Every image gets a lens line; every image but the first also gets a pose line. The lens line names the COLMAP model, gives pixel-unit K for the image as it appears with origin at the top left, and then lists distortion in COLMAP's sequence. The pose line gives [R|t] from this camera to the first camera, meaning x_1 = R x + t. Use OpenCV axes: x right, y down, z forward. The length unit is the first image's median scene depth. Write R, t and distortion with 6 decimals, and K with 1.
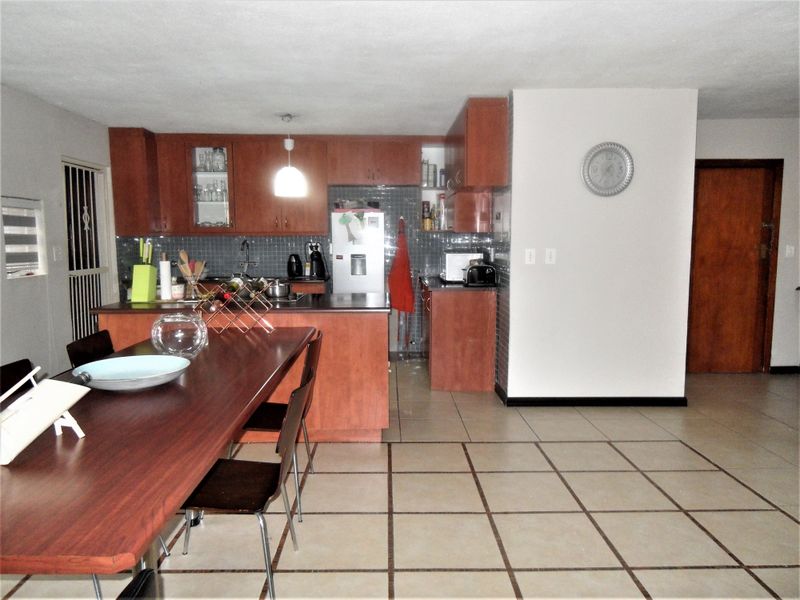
lens RADIAL K [[571.5, 0, 399.5], [0, 571.5, 302.6], [0, 0, 1]] dist [-0.002245, -0.021480]
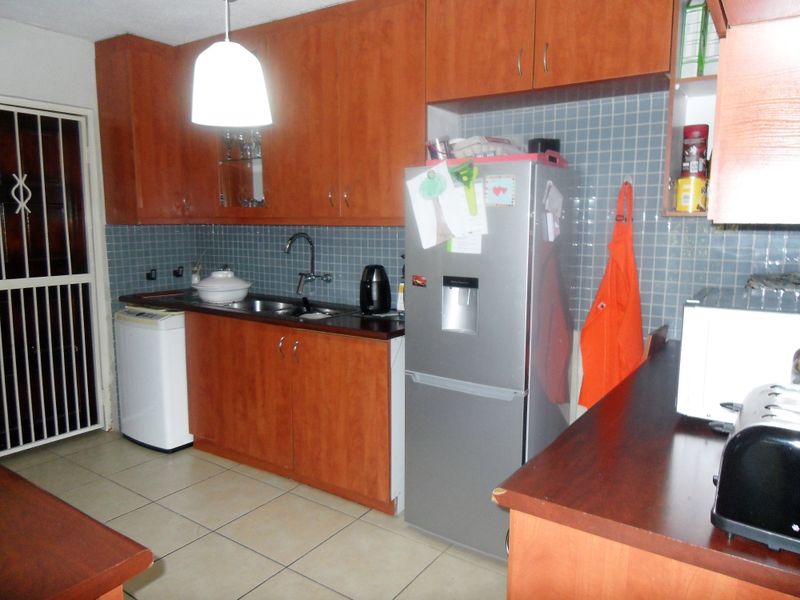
lens RADIAL K [[571.5, 0, 400.3], [0, 571.5, 302.4], [0, 0, 1]] dist [-0.002245, -0.021480]
pose [[0.815174, 0.085535, -0.572865, 0.143426], [-0.069786, 0.996335, 0.049459, -0.104730], [0.574996, -0.000339, 0.818156, 0.840533]]
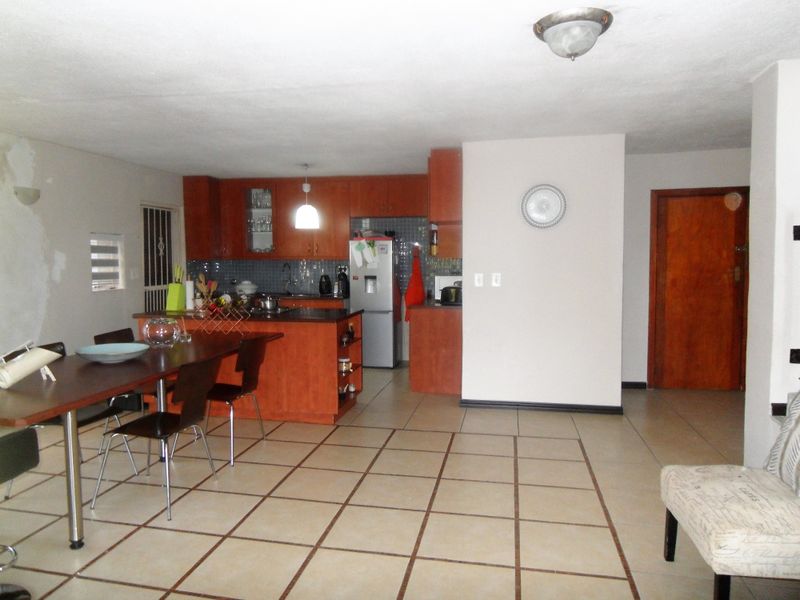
lens RADIAL K [[571.5, 0, 396.0], [0, 571.5, 297.4], [0, 0, 1]] dist [-0.002245, -0.021480]
pose [[0.975595, 0.016456, -0.218959, 0.302400], [-0.025173, 0.998995, -0.037082, 0.004026], [0.218128, 0.041689, 0.975029, -0.179446]]
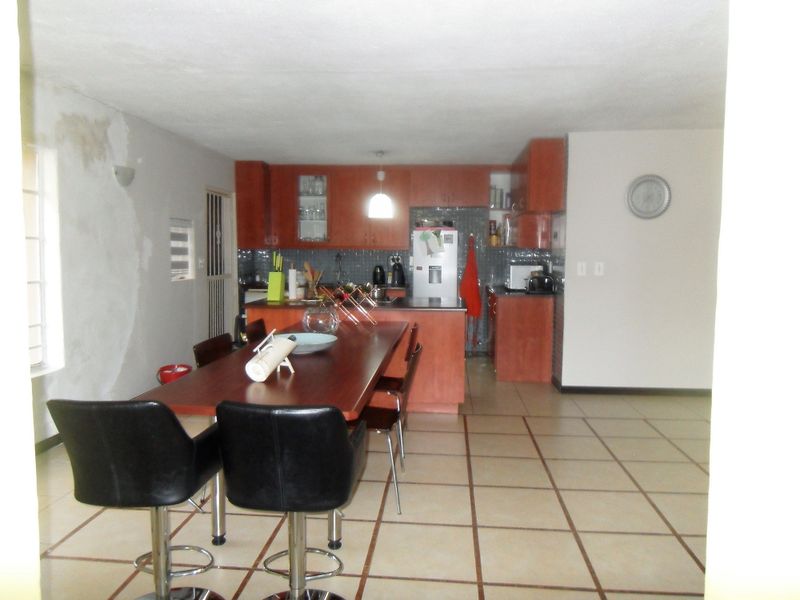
lens RADIAL K [[571.5, 0, 402.4], [0, 571.5, 299.2], [0, 0, 1]] dist [-0.002245, -0.021480]
pose [[0.994889, 0.015196, -0.099824, -0.025321], [-0.017818, 0.999518, -0.025428, 0.019766], [0.099389, 0.027077, 0.994680, -0.222976]]
